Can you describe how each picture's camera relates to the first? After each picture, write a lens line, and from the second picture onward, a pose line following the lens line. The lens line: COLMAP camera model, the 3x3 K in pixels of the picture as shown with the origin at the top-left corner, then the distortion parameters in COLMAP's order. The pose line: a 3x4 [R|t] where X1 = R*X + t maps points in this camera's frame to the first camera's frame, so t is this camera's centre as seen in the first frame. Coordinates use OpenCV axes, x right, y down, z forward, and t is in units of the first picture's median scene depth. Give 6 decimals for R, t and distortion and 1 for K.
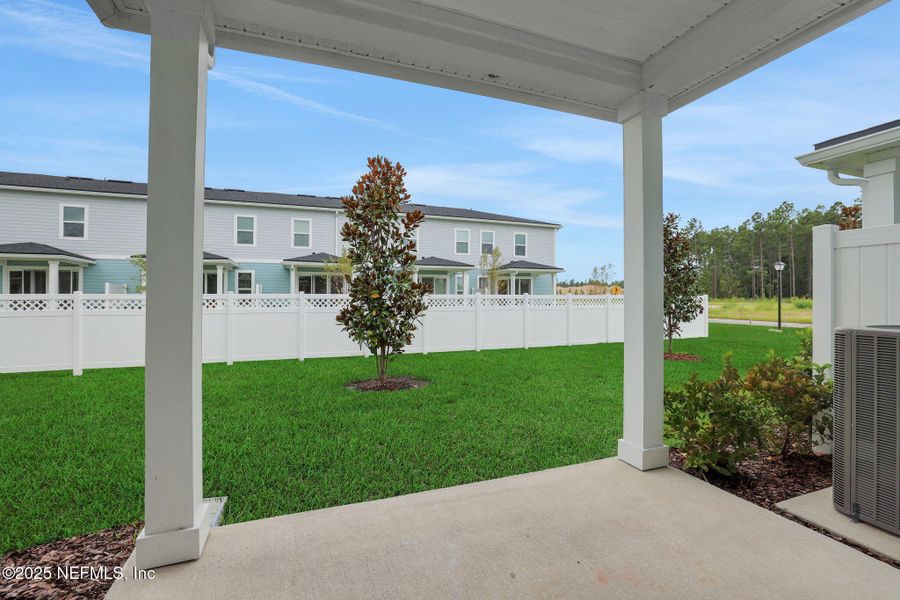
lens RADIAL K [[380.9, 0, 437.2], [0, 380.9, 298.7], [0, 0, 1]] dist [0.003514, -0.000324]
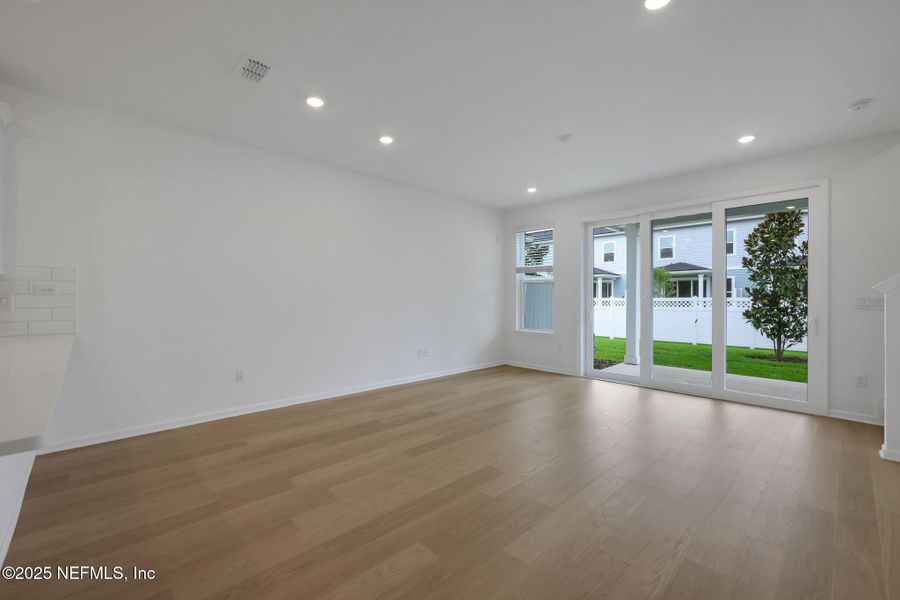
lens RADIAL K [[380.9, 0, 447.1], [0, 380.9, 297.2], [0, 0, 1]] dist [0.003514, -0.000324]
pose [[0.402630, -0.002554, -0.915359, 0.680655], [-0.000509, 0.999995, -0.003015, -0.015896], [0.915363, 0.001680, 0.402627, -0.756686]]
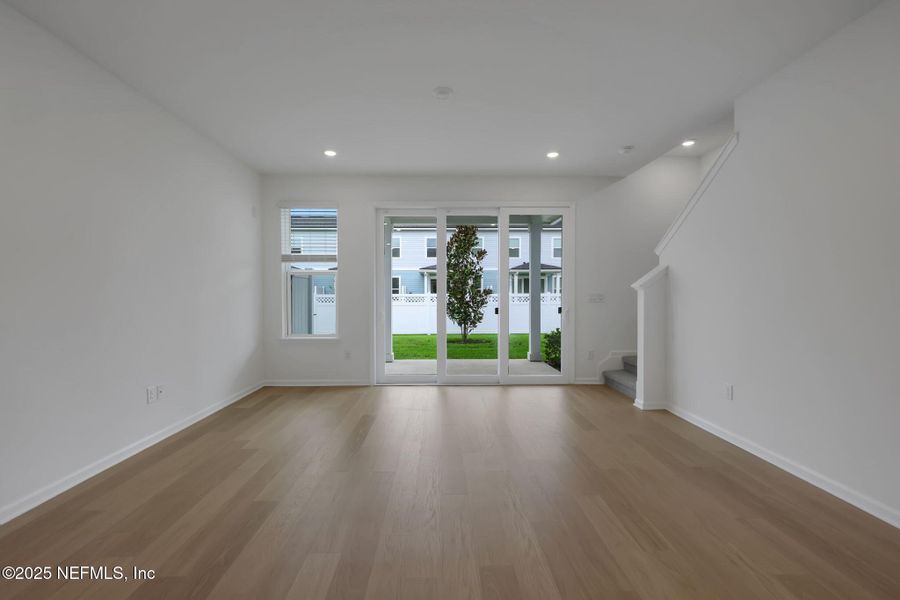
lens RADIAL K [[380.9, 0, 446.9], [0, 380.9, 301.3], [0, 0, 1]] dist [0.003514, -0.000324]
pose [[0.948853, 0.000822, -0.315716, 0.361248], [0.005261, 0.999817, 0.018414, -0.017275], [0.315673, -0.019133, 0.948675, -0.798839]]
